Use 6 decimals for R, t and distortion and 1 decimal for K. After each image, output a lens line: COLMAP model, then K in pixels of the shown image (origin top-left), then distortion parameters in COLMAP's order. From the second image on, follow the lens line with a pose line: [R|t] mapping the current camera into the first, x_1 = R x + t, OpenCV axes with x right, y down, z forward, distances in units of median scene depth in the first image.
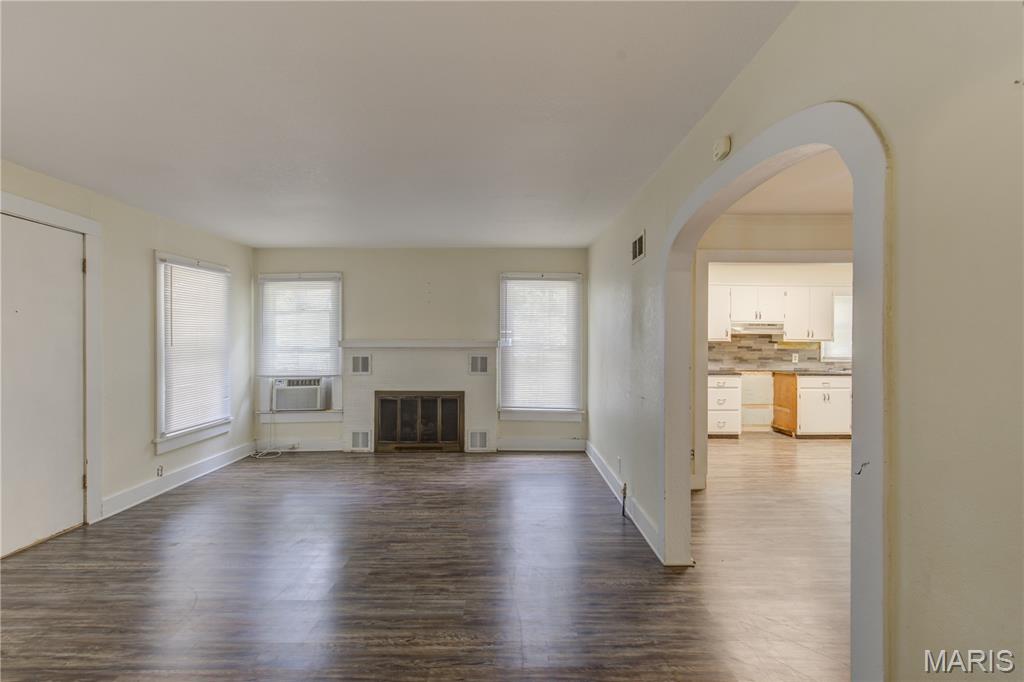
lens RADIAL K [[504.3, 0, 512.0], [0, 504.3, 341.0], [0, 0, 1]] dist [0.000791, 0.000234]
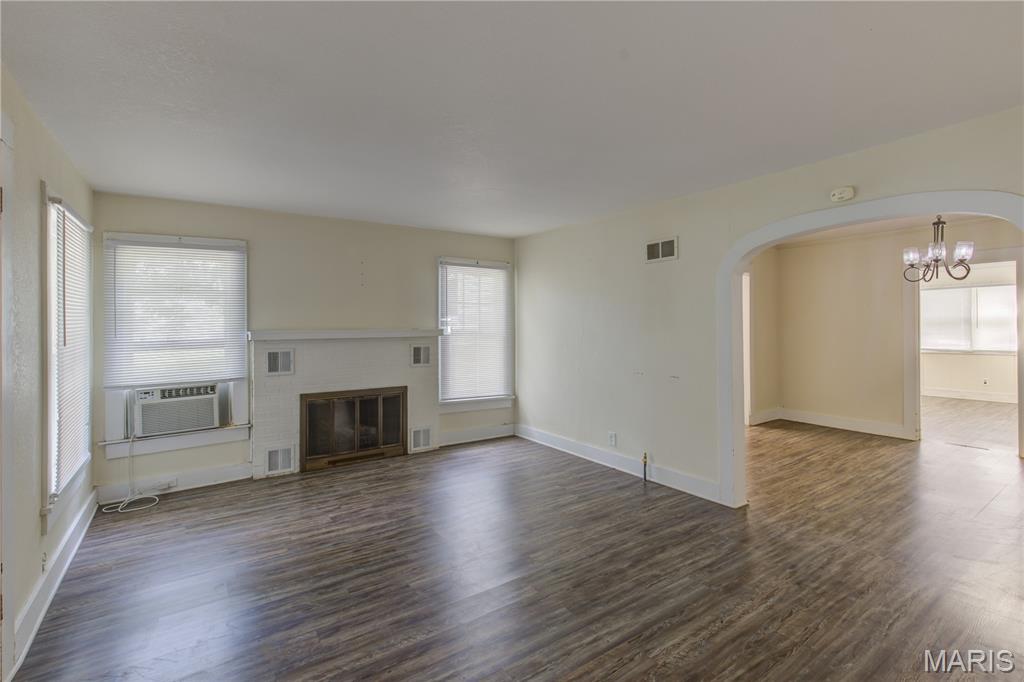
lens RADIAL K [[504.8, 0, 512.3], [0, 504.8, 320.3], [0, 0, 1]] dist [-0.000092, 0.000048]
pose [[0.808446, -0.001725, 0.588567, -0.468278], [0.007419, 0.999946, -0.007260, -0.009312], [-0.588523, 0.010236, 0.808416, 0.163422]]
